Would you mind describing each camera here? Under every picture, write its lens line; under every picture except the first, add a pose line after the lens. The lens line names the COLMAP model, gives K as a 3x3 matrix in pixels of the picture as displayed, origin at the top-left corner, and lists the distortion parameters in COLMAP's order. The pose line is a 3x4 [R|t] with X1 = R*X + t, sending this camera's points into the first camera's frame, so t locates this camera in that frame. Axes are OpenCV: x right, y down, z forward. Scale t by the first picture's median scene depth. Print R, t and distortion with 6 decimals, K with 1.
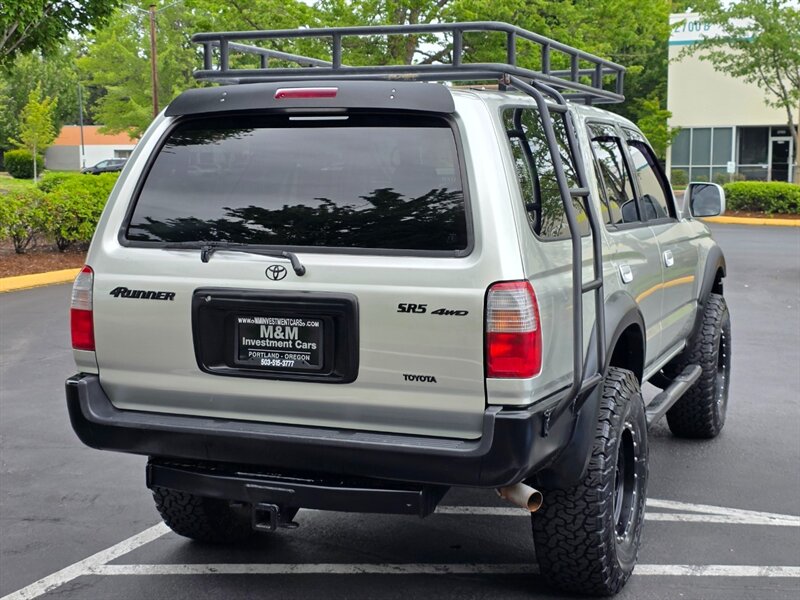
lens RADIAL K [[1195.0, 0, 397.1], [0, 1195.0, 296.5], [0, 0, 1]] dist [0.228097, -0.827998]
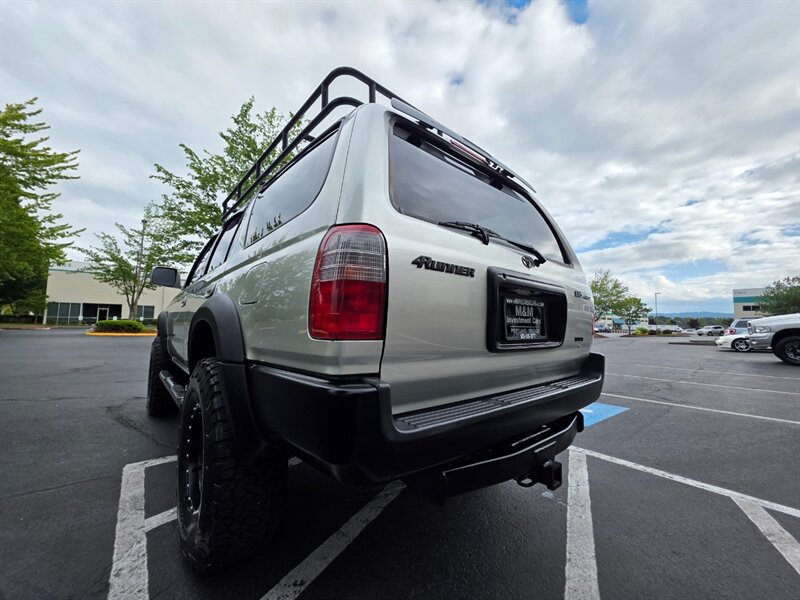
lens RADIAL K [[318.1, 0, 400.0], [0, 318.1, 297.8], [0, 0, 1]] dist [0.001224, 0.000184]
pose [[0.459973, 0.085770, 0.883781, -0.426913], [0.080230, 0.987238, -0.137567, 0.048638], [-0.884301, 0.134183, 0.447221, 0.925749]]
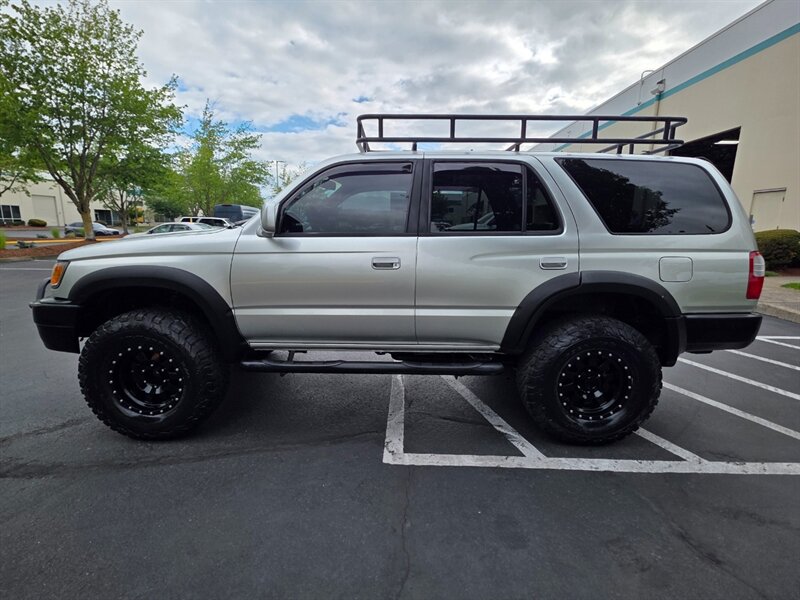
lens RADIAL K [[378.7, 0, 401.7], [0, 378.7, 306.3], [0, 0, 1]] dist [0.002690, 0.000328]
pose [[-0.371366, -0.195583, 0.907654, -0.603802], [0.086650, 0.965995, 0.243607, -0.134434], [-0.924435, 0.169116, -0.341790, 1.753207]]
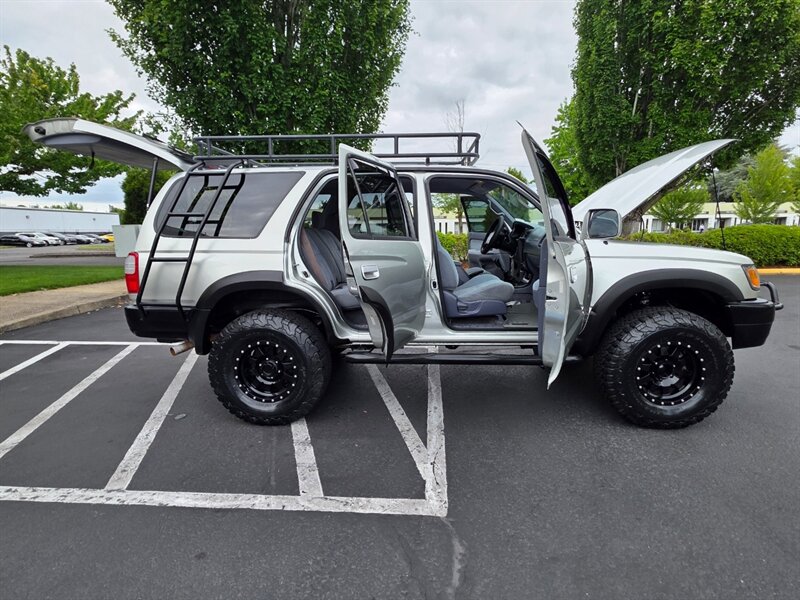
lens RADIAL K [[401.5, 0, 401.4], [0, 401.5, 295.1], [0, 0, 1]] dist [-0.000695, 0.000700]
pose [[0.331209, 0.148269, -0.931835, 0.929470], [-0.095129, 0.987792, 0.123360, -0.069263], [0.938750, 0.047786, 0.341270, 1.106770]]
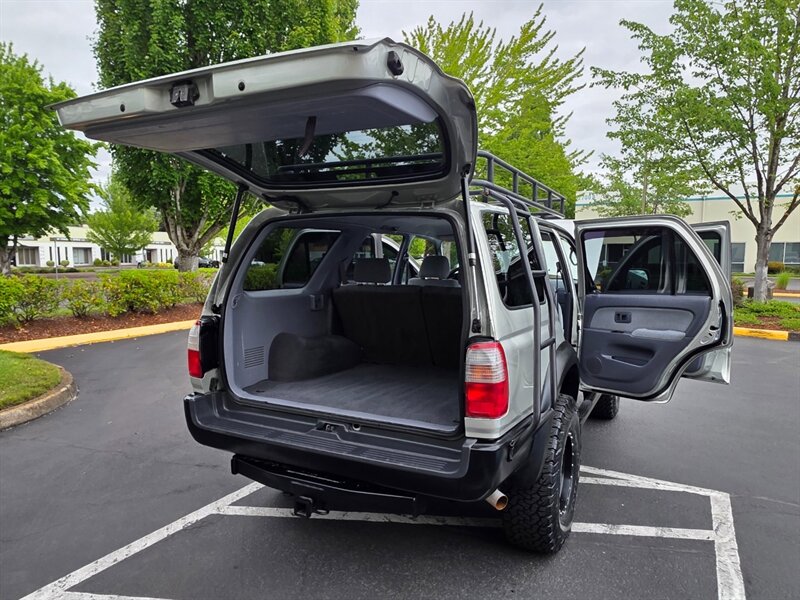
lens RADIAL K [[543.0, 0, 399.1], [0, 543.0, 317.7], [0, 0, 1]] dist [0.001895, -0.000162]
pose [[0.995951, 0.016568, -0.088359, 0.048523], [-0.016967, 0.999849, -0.003771, -0.031571], [0.088283, 0.005255, 0.996082, 0.371136]]
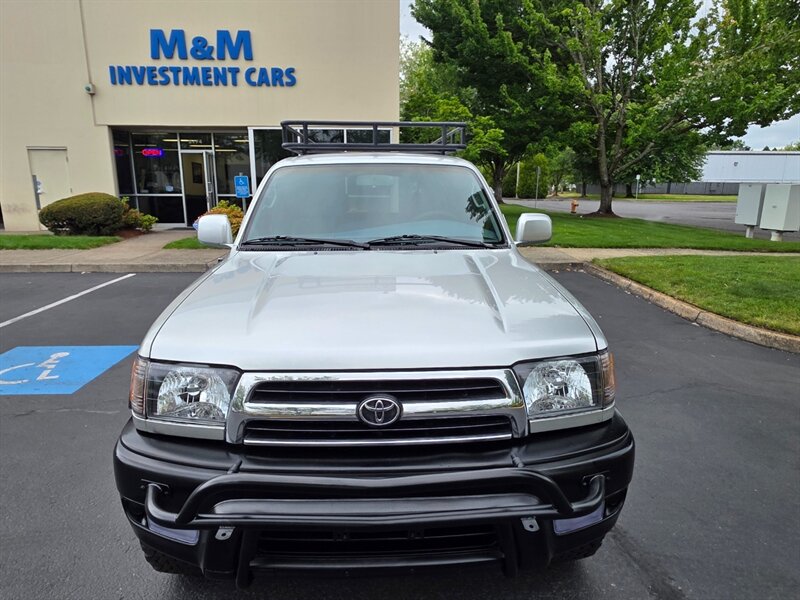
lens RADIAL K [[514.3, 0, 398.3], [0, 514.3, 296.0], [0, 0, 1]] dist [0.002770, -0.001380]
pose [[-0.912810, 0.088953, -0.398579, 0.453477], [-0.042935, 0.949678, 0.310273, -0.273324], [0.406122, 0.300333, -0.863056, 2.316393]]
